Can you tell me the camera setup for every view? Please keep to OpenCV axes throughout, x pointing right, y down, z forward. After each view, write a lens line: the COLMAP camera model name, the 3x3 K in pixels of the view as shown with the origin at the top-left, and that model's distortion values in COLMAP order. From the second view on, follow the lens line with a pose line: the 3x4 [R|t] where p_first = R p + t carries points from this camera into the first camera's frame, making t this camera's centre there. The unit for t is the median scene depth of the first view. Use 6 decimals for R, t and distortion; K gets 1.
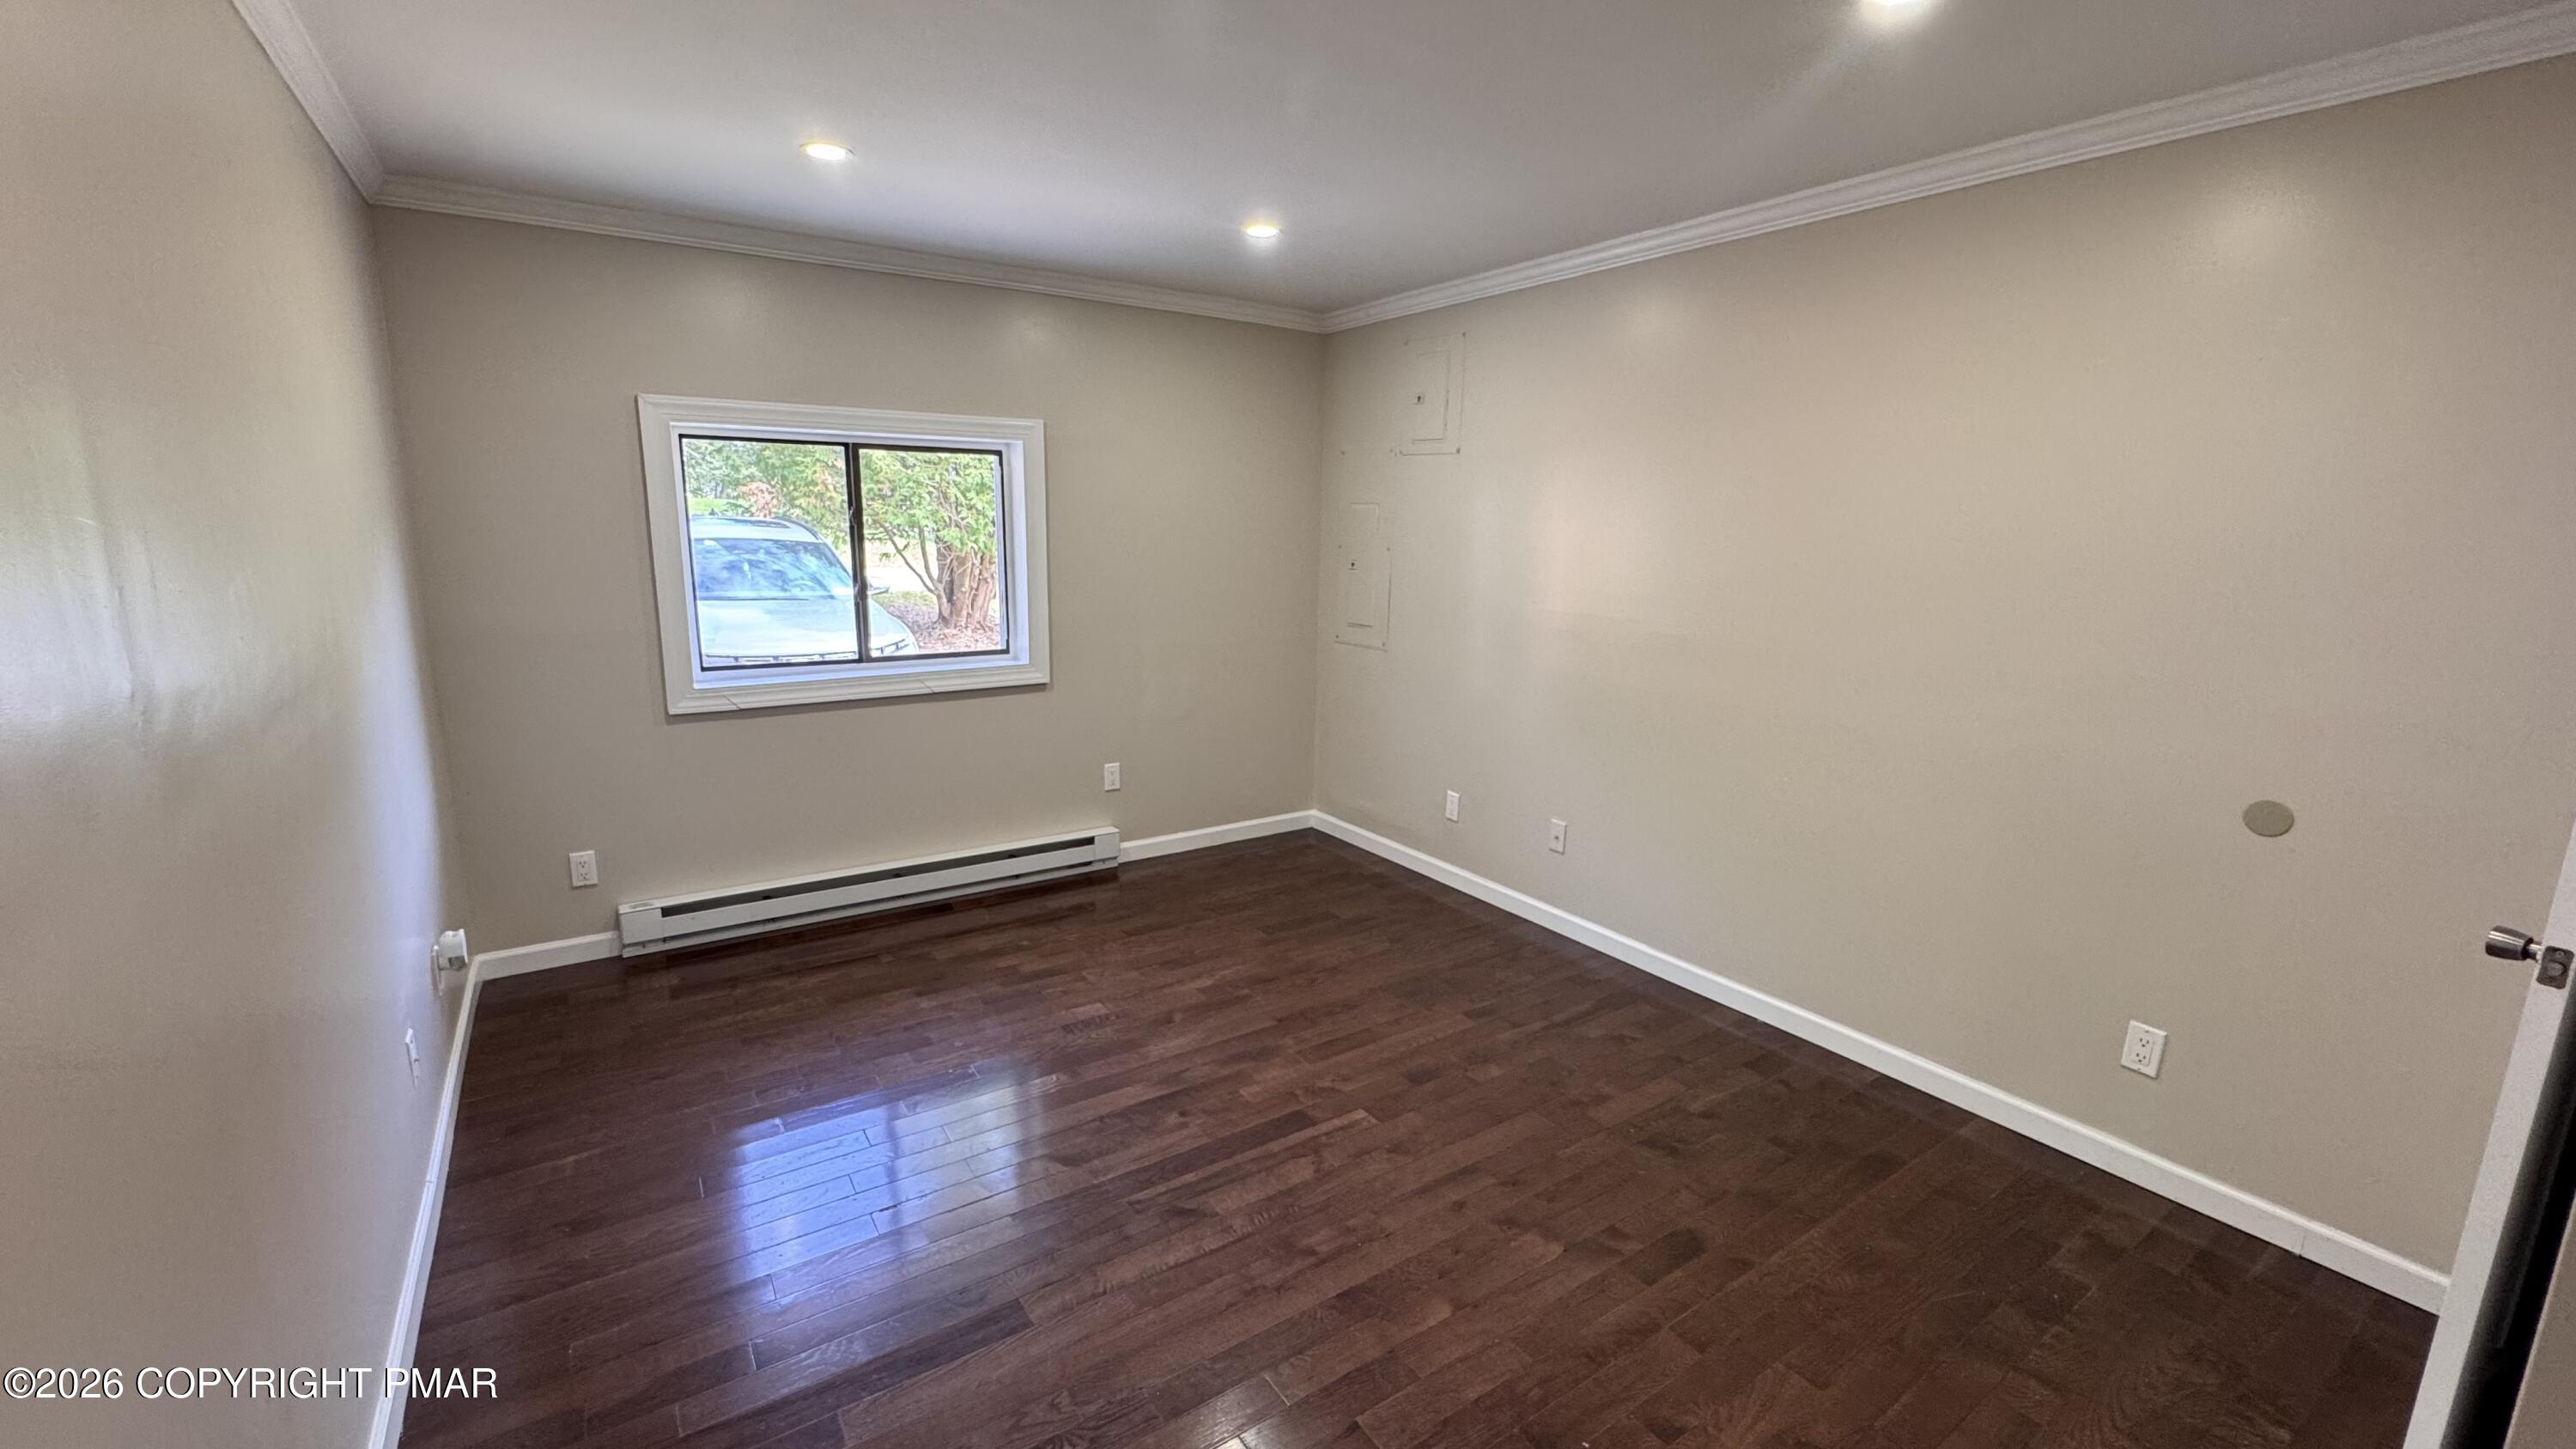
lens RADIAL K [[1023.1, 0, 1288.0], [0, 1023.1, 724.5], [0, 0, 1]] dist [-0.002478, -0.000299]
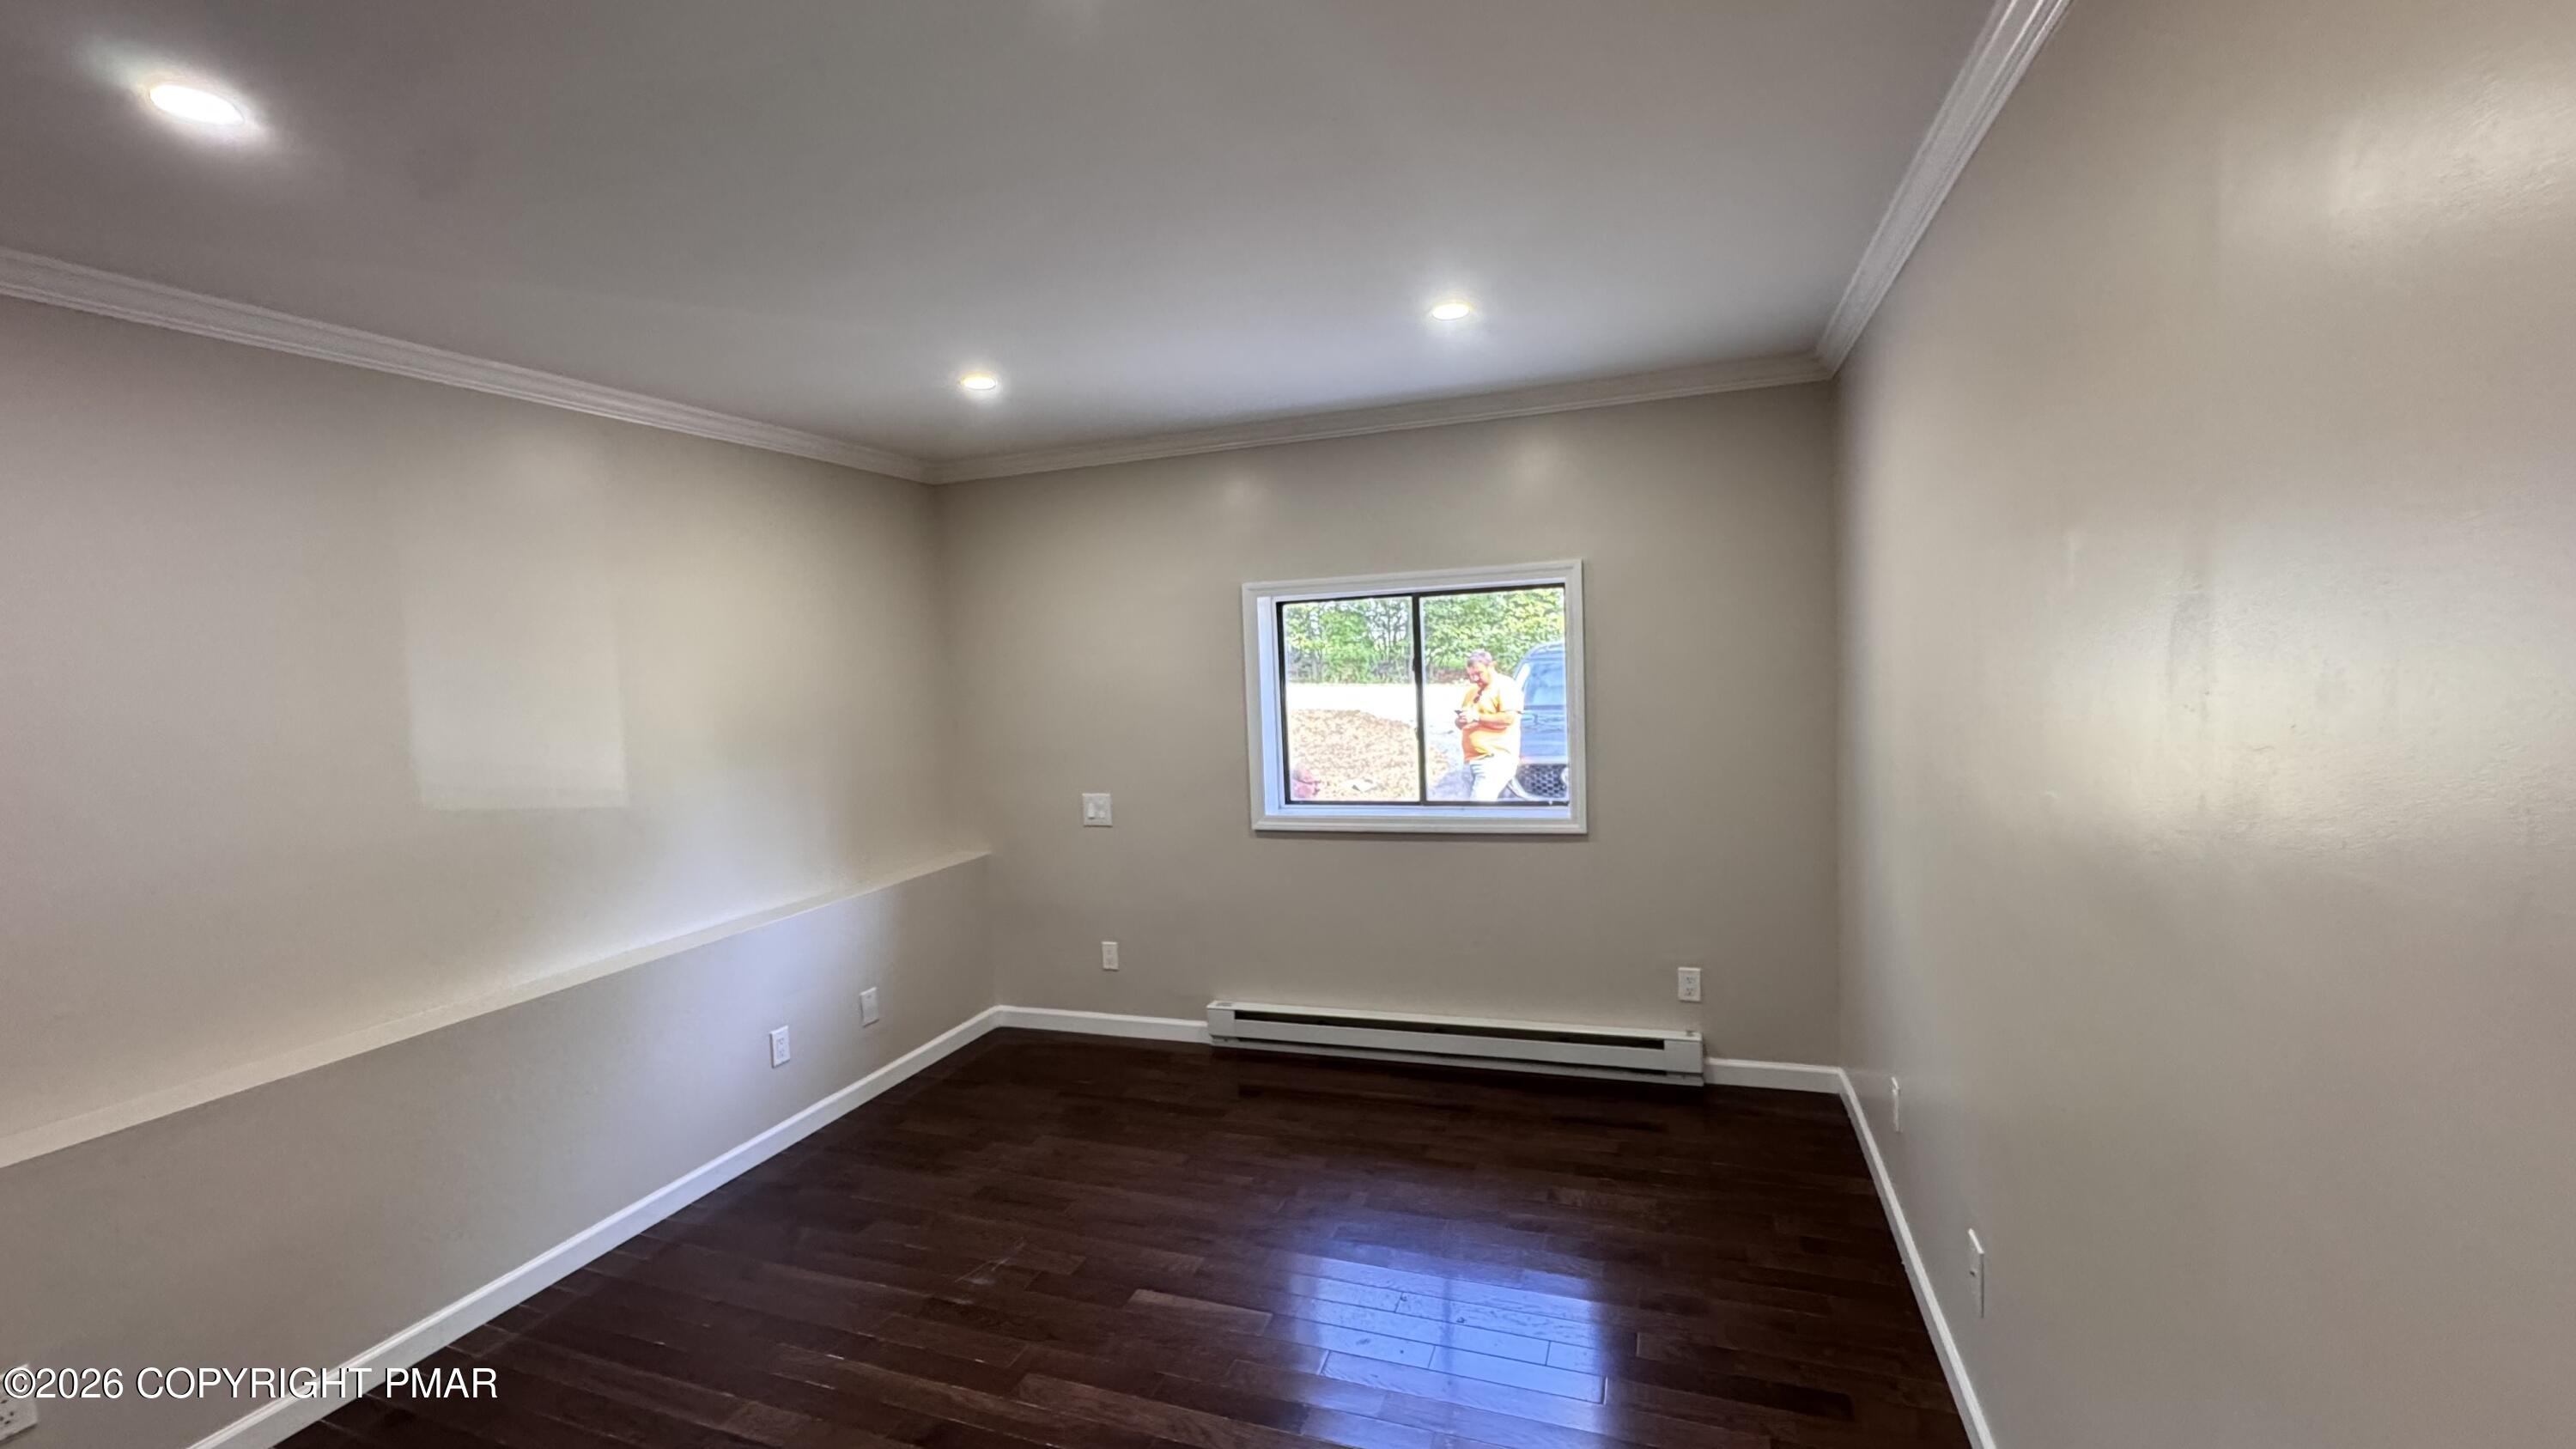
lens RADIAL K [[1087.1, 0, 1288.0], [0, 1087.1, 724.5], [0, 0, 1]] dist [-0.000260, -0.000070]
pose [[0.602232, 0.001293, -0.798320, 0.371235], [-0.100885, 0.992105, -0.074499, -0.050312], [0.791921, 0.125404, 0.597607, 0.267021]]
